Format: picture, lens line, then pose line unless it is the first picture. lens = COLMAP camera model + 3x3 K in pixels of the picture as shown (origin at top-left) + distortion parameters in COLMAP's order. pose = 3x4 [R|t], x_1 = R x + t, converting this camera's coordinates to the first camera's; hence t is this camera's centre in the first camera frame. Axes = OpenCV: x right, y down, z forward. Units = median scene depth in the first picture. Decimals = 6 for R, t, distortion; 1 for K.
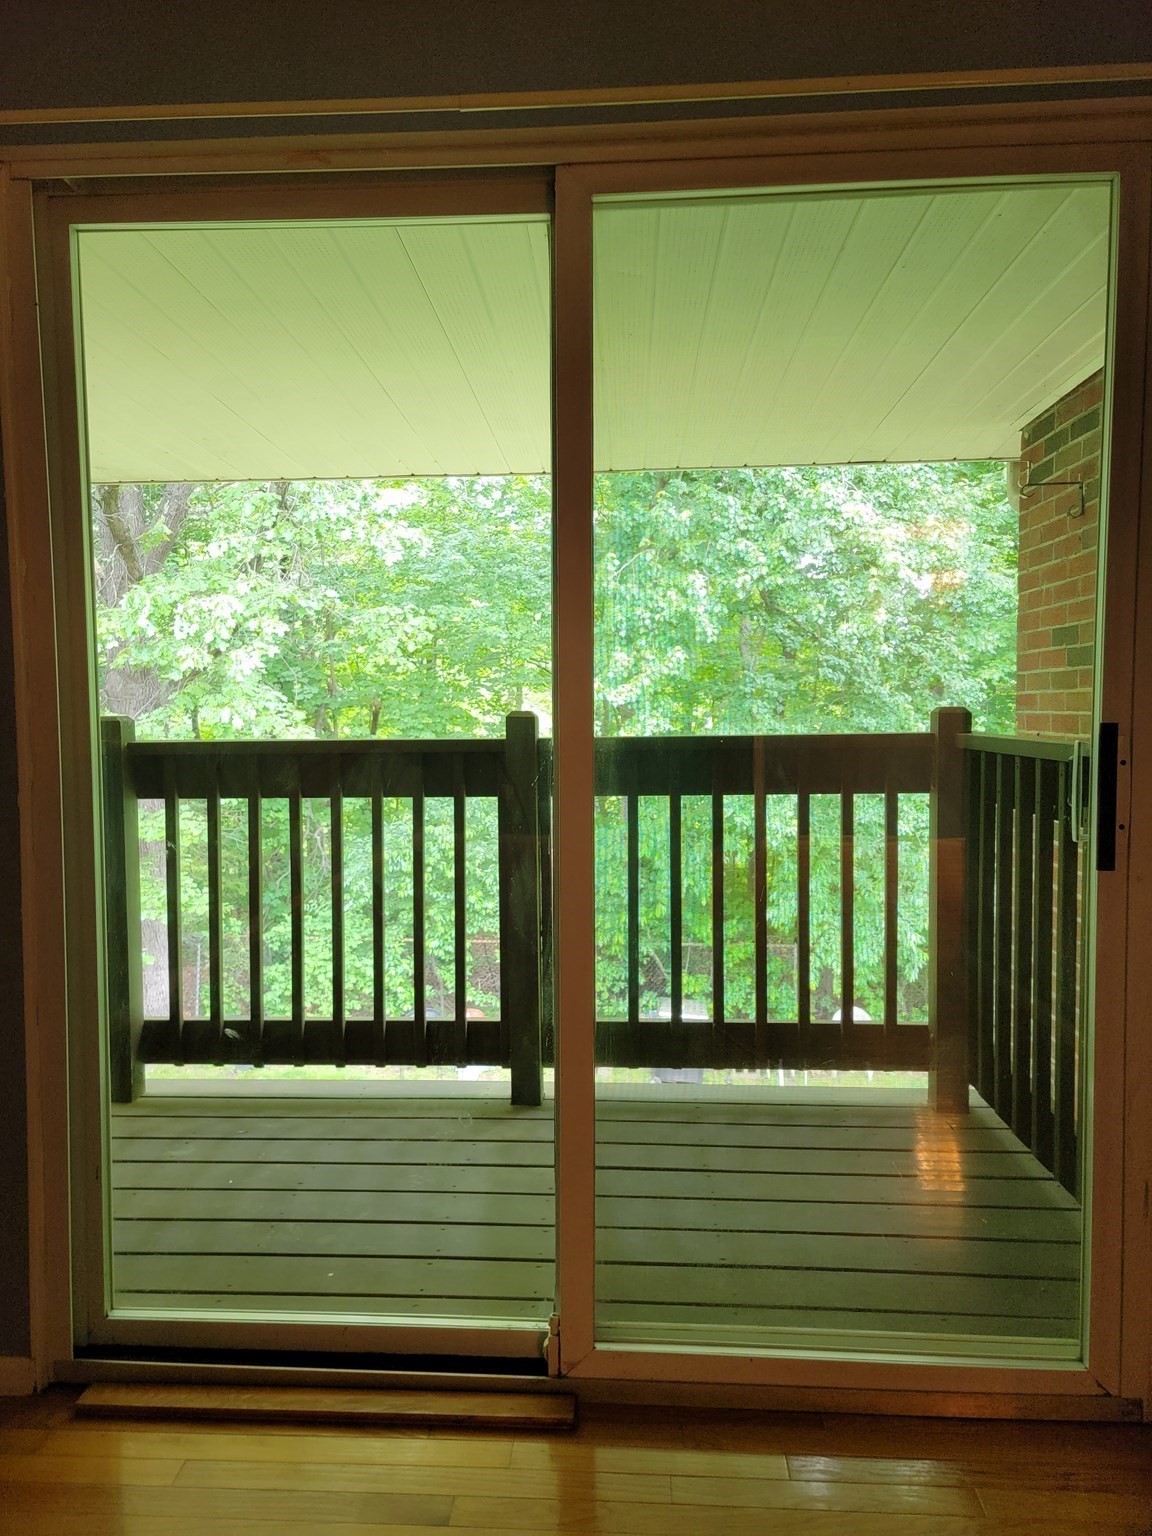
lens RADIAL K [[1066.5, 0, 576.0], [0, 1066.5, 768.0], [0, 0, 1]] dist [-0.004087, -0.003900]
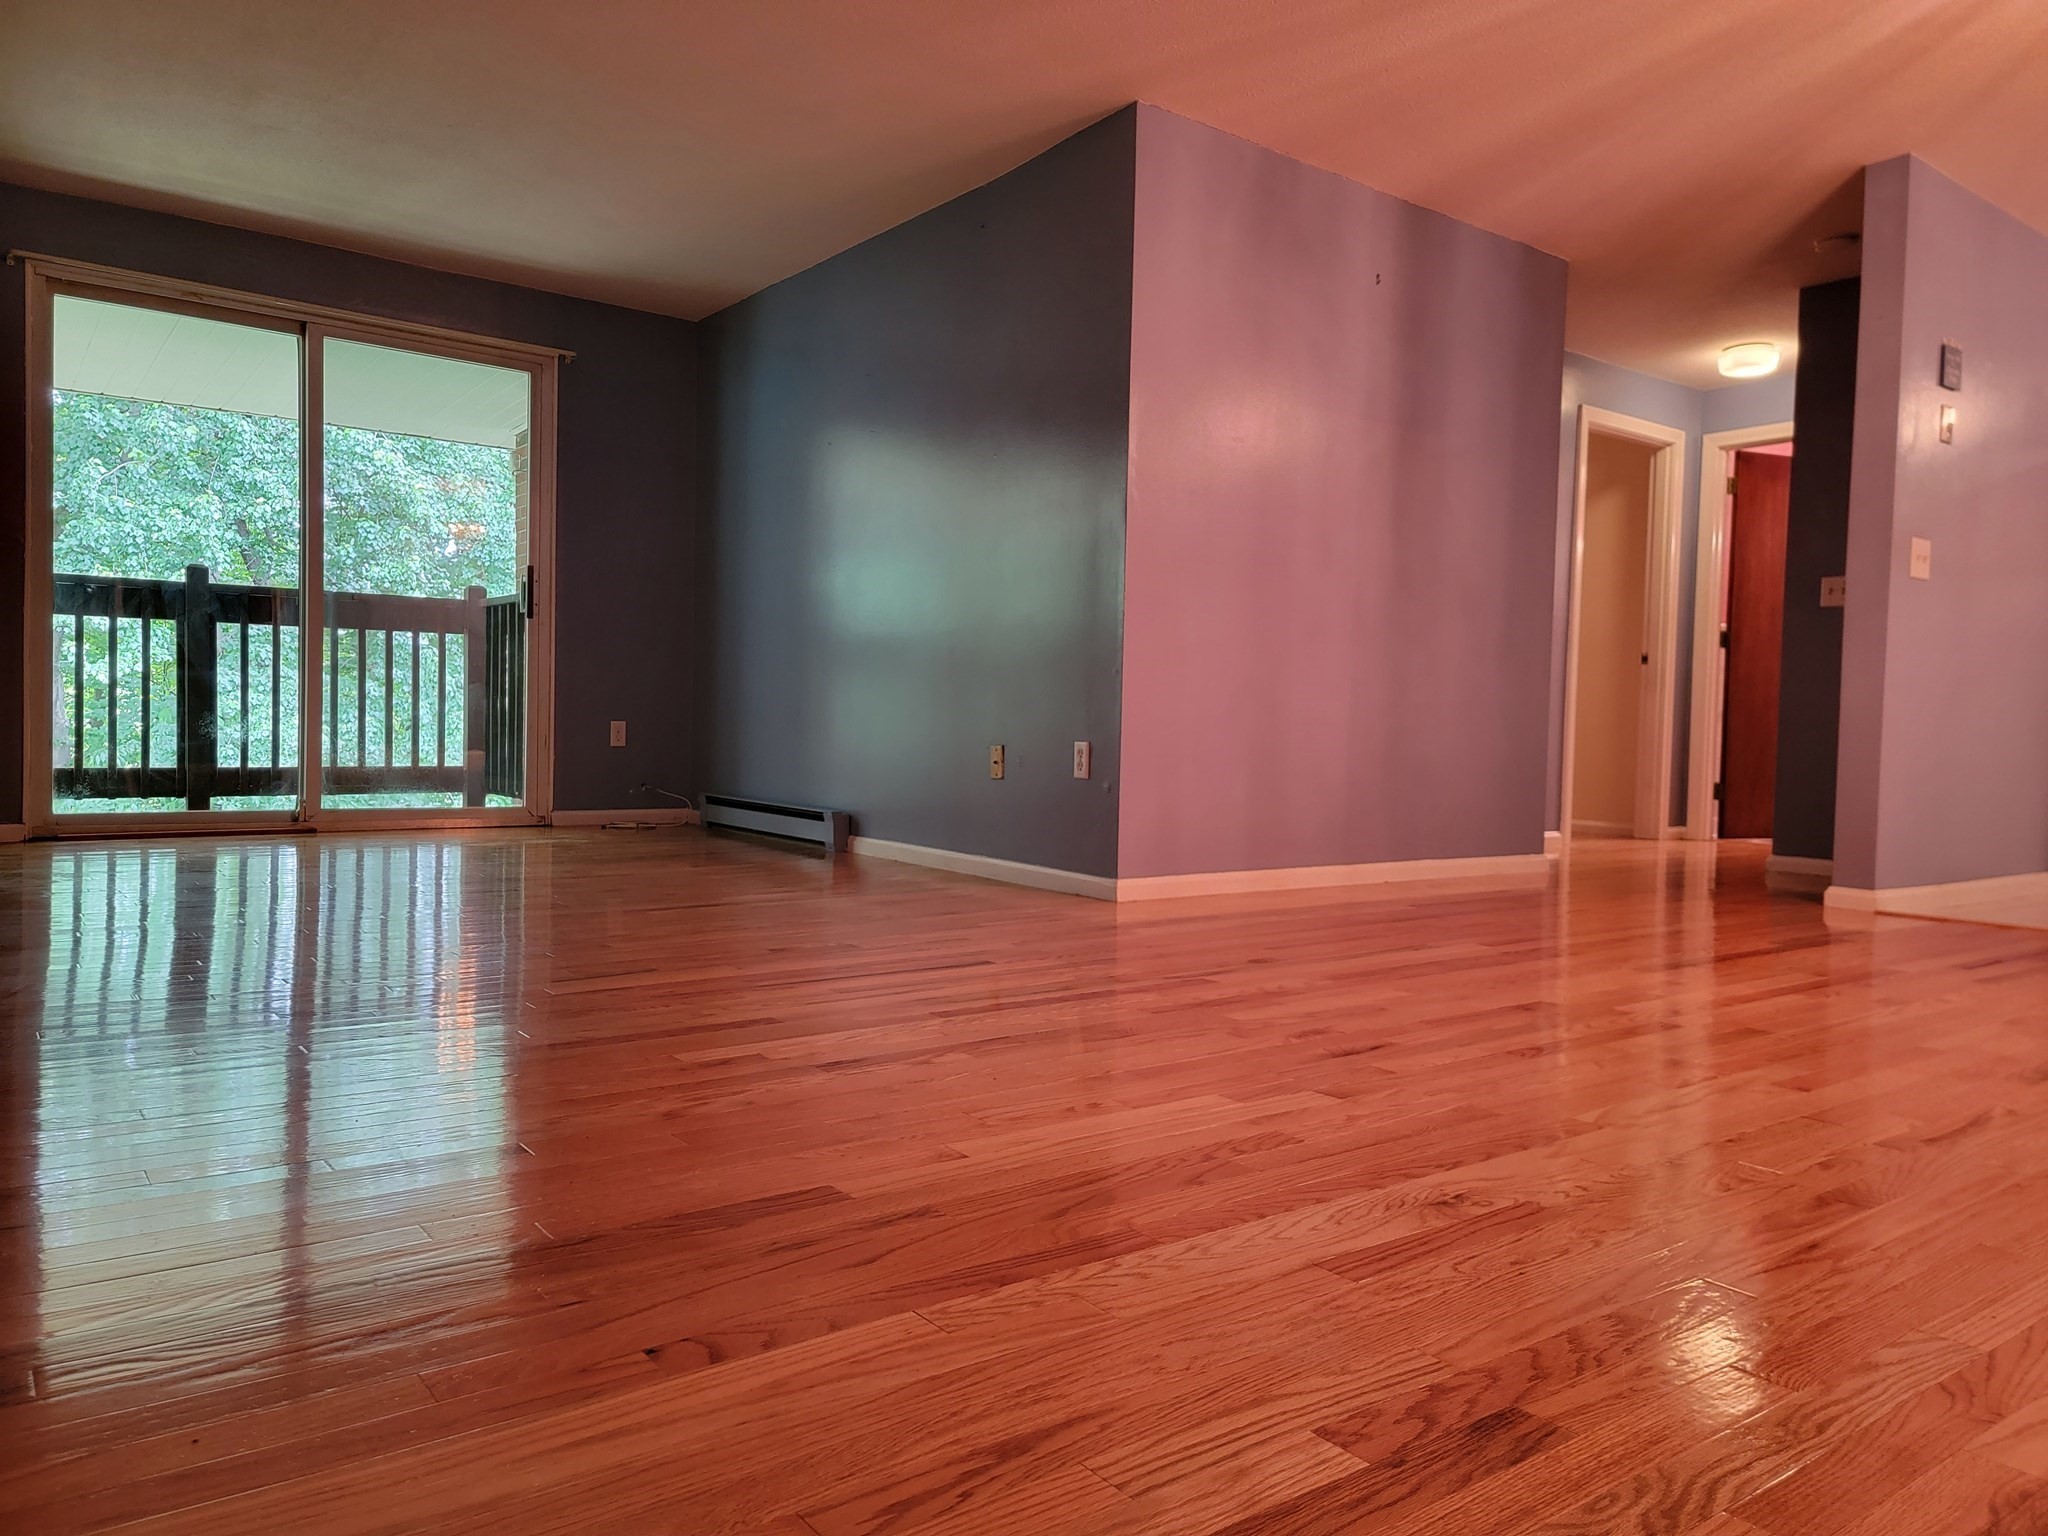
lens RADIAL K [[1416.7, 0, 1032.0], [0, 1416.7, 780.2], [0, 0, 1]] dist [0.068821, -0.065946]
pose [[0.759686, 0.011614, 0.650186, -0.165660], [0.001178, 0.999814, -0.019235, 0.101428], [-0.650289, 0.015379, 0.759531, -0.474855]]
